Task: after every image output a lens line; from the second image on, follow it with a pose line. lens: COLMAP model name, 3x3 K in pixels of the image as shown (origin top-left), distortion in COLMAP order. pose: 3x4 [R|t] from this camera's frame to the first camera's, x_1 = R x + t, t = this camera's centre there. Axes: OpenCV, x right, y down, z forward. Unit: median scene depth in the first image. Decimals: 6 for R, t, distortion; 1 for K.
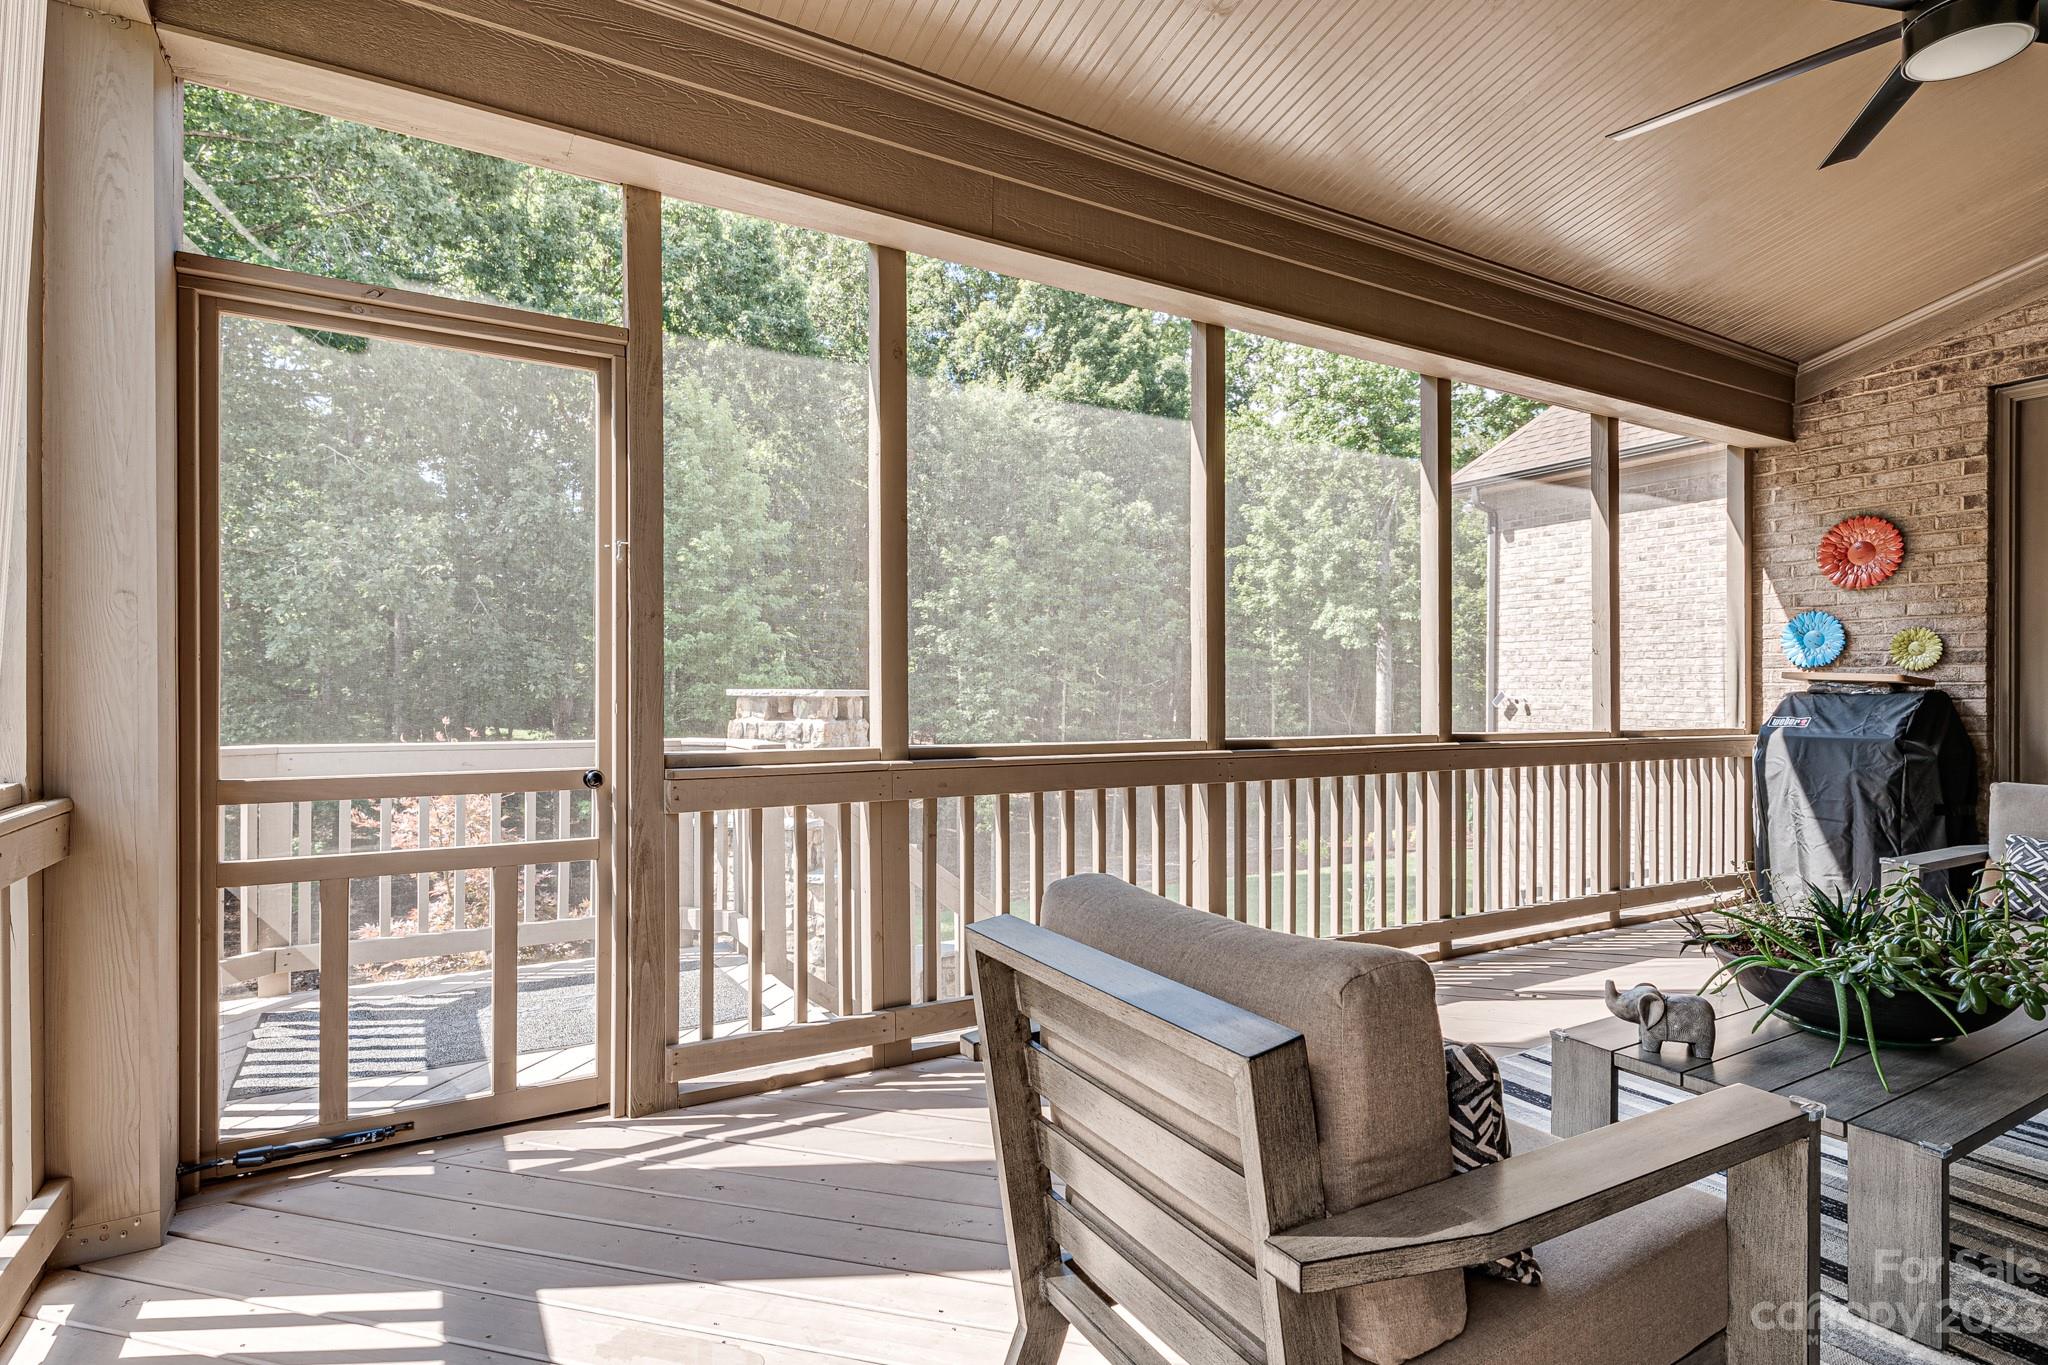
lens RADIAL K [[1013.0, 0, 1020.3], [0, 1013.0, 686.5], [0, 0, 1]] dist [0.000734, 0.000226]
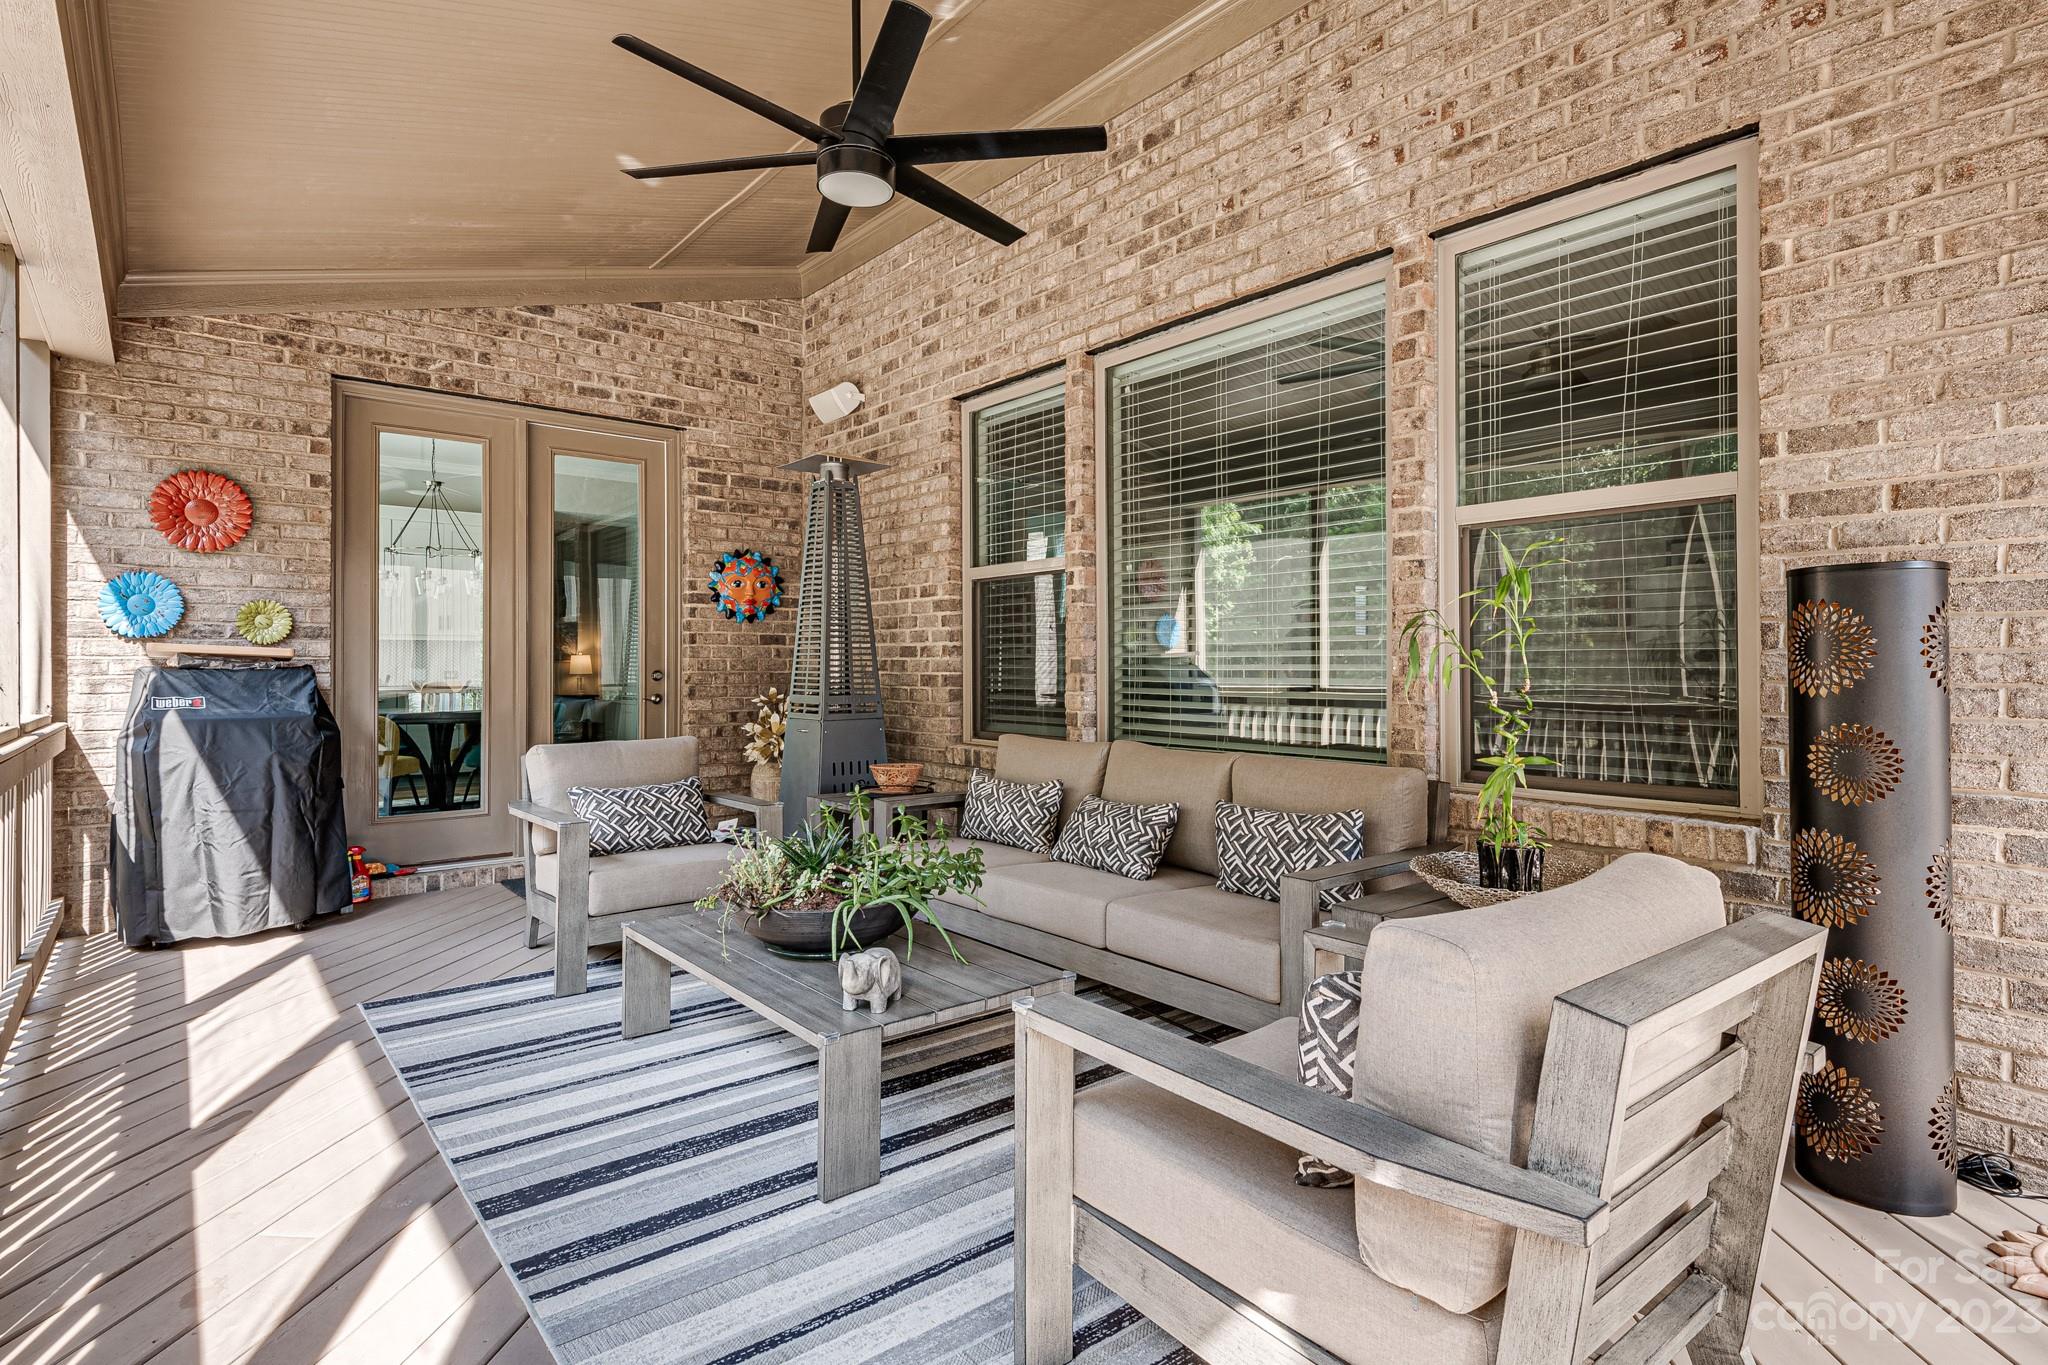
lens RADIAL K [[1045.5, 0, 1019.1], [0, 1045.5, 654.1], [0, 0, 1]] dist [-0.001075, -0.000251]
pose [[-0.157828, 0.010394, 0.987412, -0.205014], [-0.005095, 0.999923, -0.011340, 0.000897], [-0.987453, -0.006820, -0.157763, 0.448812]]
